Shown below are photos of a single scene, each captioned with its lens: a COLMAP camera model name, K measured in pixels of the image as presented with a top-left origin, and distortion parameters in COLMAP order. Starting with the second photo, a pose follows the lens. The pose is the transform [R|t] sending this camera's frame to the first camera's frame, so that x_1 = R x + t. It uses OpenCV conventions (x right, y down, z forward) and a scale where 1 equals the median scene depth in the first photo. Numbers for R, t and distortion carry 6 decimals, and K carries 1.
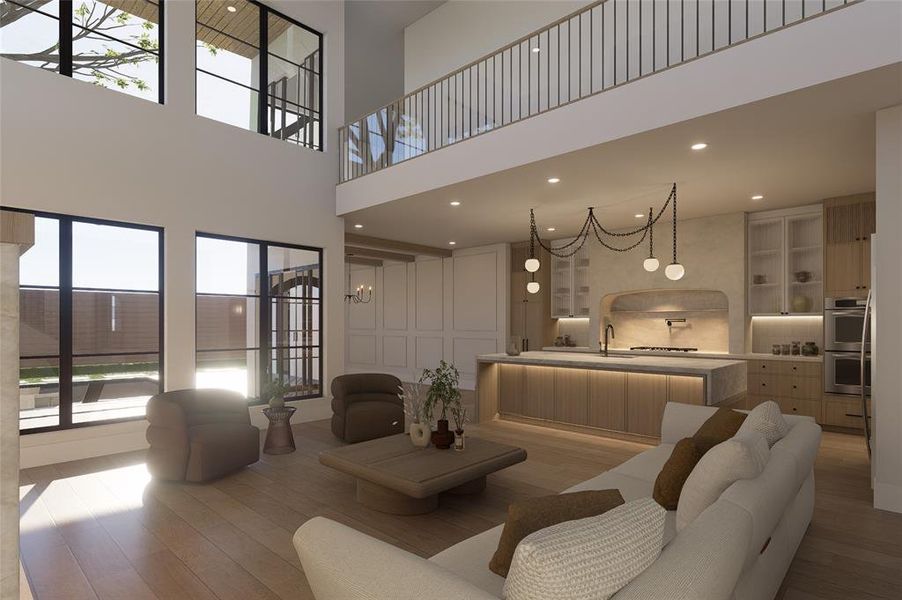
lens RADIAL K [[482.6, 0, 449.6], [0, 482.6, 323.2], [0, 0, 1]] dist [0.004225, 0.000459]
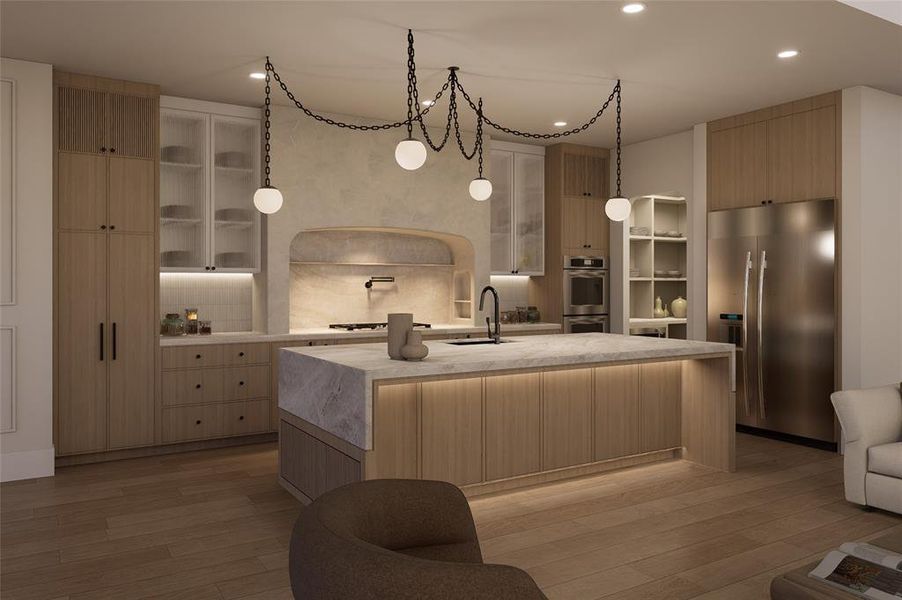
lens RADIAL K [[680.0, 0, 451.0], [0, 680.0, 300.0], [0, 0, 1]] dist [0.004262, 0.001691]
pose [[0.268913, -0.022295, 0.962906, -0.385936], [-0.002633, 0.999711, 0.023882, -0.000637], [-0.963161, -0.008957, 0.268777, 0.705947]]
